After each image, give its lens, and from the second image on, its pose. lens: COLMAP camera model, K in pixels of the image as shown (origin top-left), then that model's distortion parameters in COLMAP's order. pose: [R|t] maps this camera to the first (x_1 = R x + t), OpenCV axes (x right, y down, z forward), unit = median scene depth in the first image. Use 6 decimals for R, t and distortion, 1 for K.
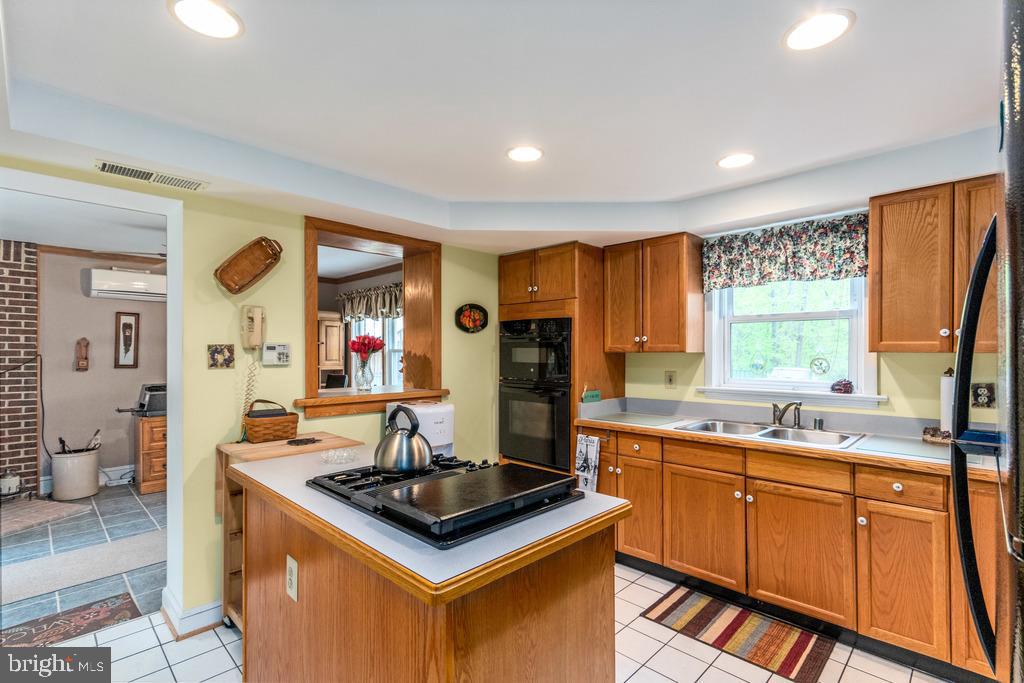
lens RADIAL K [[479.5, 0, 509.0], [0, 479.5, 350.4], [0, 0, 1]] dist [0.006001, 0.001154]
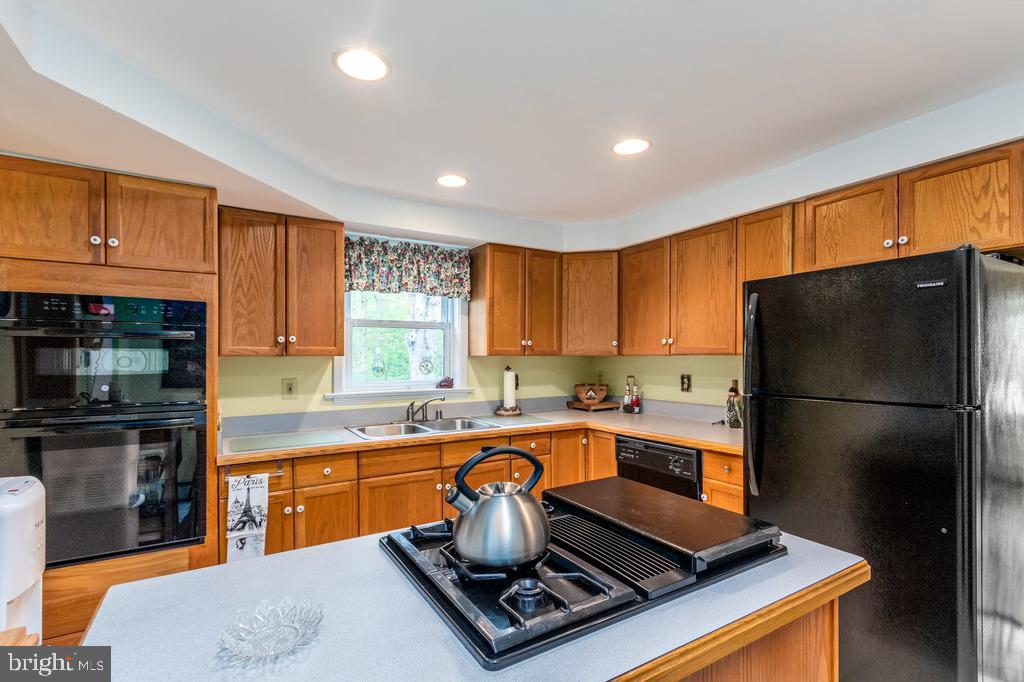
lens RADIAL K [[479.5, 0, 516.9], [0, 479.5, 354.9], [0, 0, 1]] dist [0.006001, 0.001154]
pose [[0.232222, 0.001437, 0.972662, -0.479232], [-0.001728, 0.999998, -0.001064, 0.003067], [-0.972661, -0.001433, 0.232224, 0.517803]]
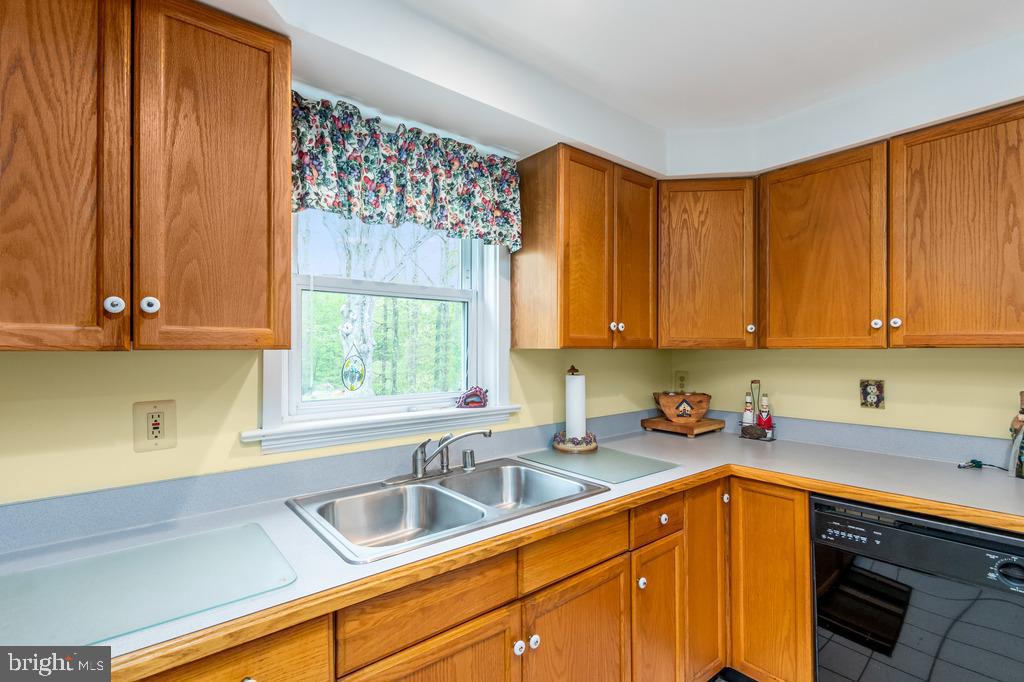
lens RADIAL K [[479.5, 0, 515.6], [0, 479.5, 344.3], [0, 0, 1]] dist [0.006001, 0.001154]
pose [[0.099622, 0.010487, 0.994970, 0.000631], [-0.001431, 0.999945, -0.010397, 0.004382], [-0.995024, -0.000388, 0.099632, 0.855489]]
